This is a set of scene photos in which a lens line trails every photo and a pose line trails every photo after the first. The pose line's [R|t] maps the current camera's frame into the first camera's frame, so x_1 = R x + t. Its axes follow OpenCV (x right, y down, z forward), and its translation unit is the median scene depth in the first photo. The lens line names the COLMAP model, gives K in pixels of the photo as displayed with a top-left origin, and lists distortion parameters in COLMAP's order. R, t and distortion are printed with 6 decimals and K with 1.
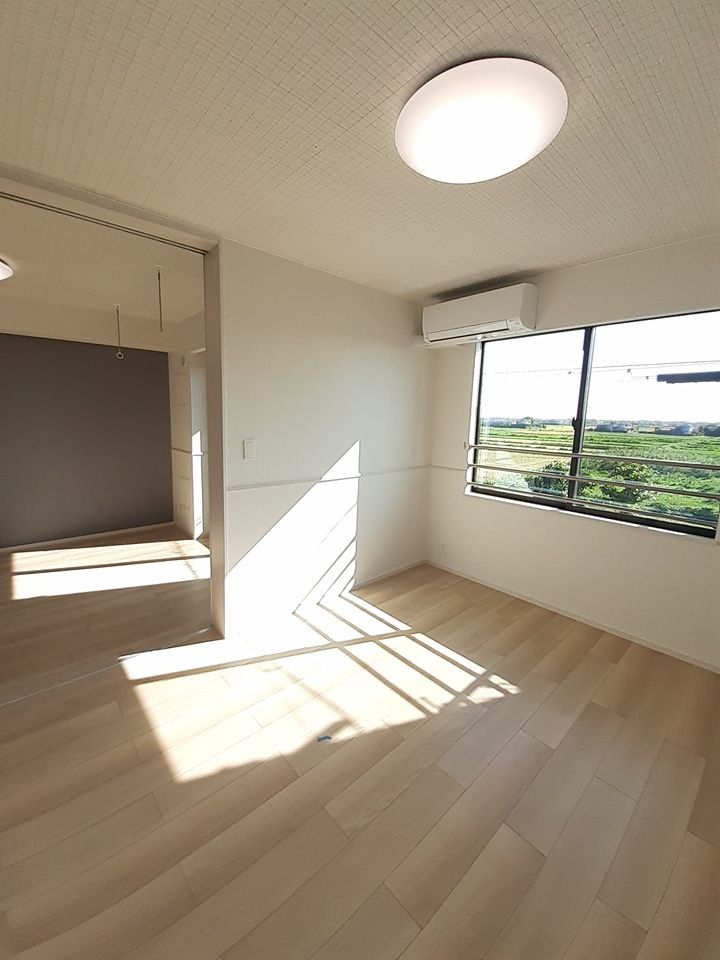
lens RADIAL K [[390.8, 0, 353.6], [0, 390.8, 478.8], [0, 0, 1]] dist [0.004326, 0.000096]
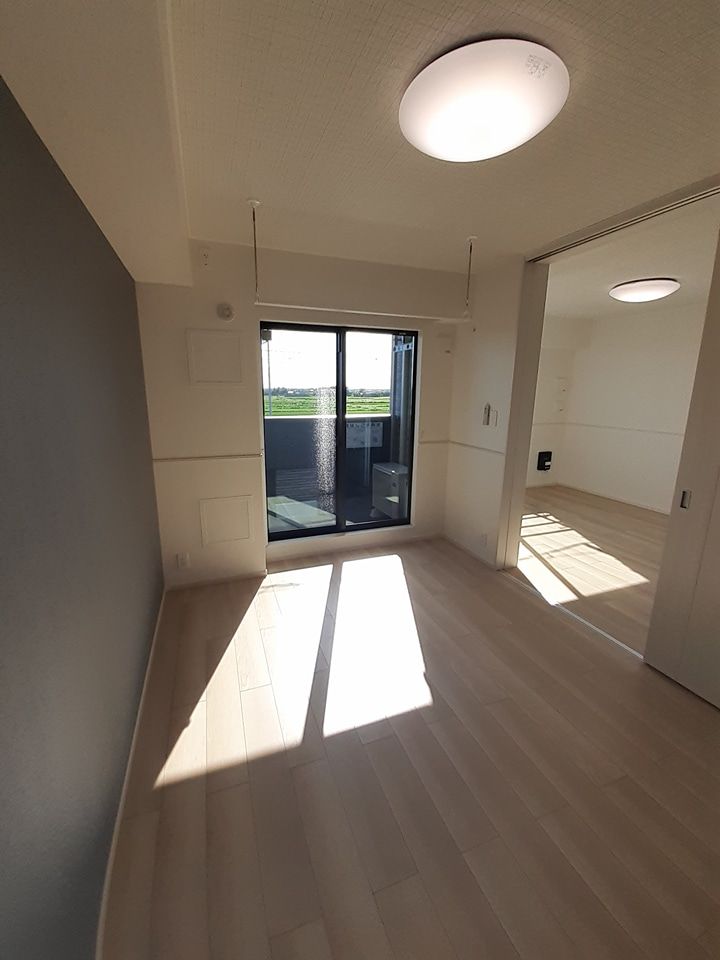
lens RADIAL K [[390.8, 0, 354.4], [0, 390.8, 476.4], [0, 0, 1]] dist [0.004326, 0.000096]
pose [[0.350797, -0.229389, 0.907922, -1.972304], [0.166143, 0.969399, 0.180728, -0.244859], [-0.921595, 0.087446, 0.378173, 1.189025]]
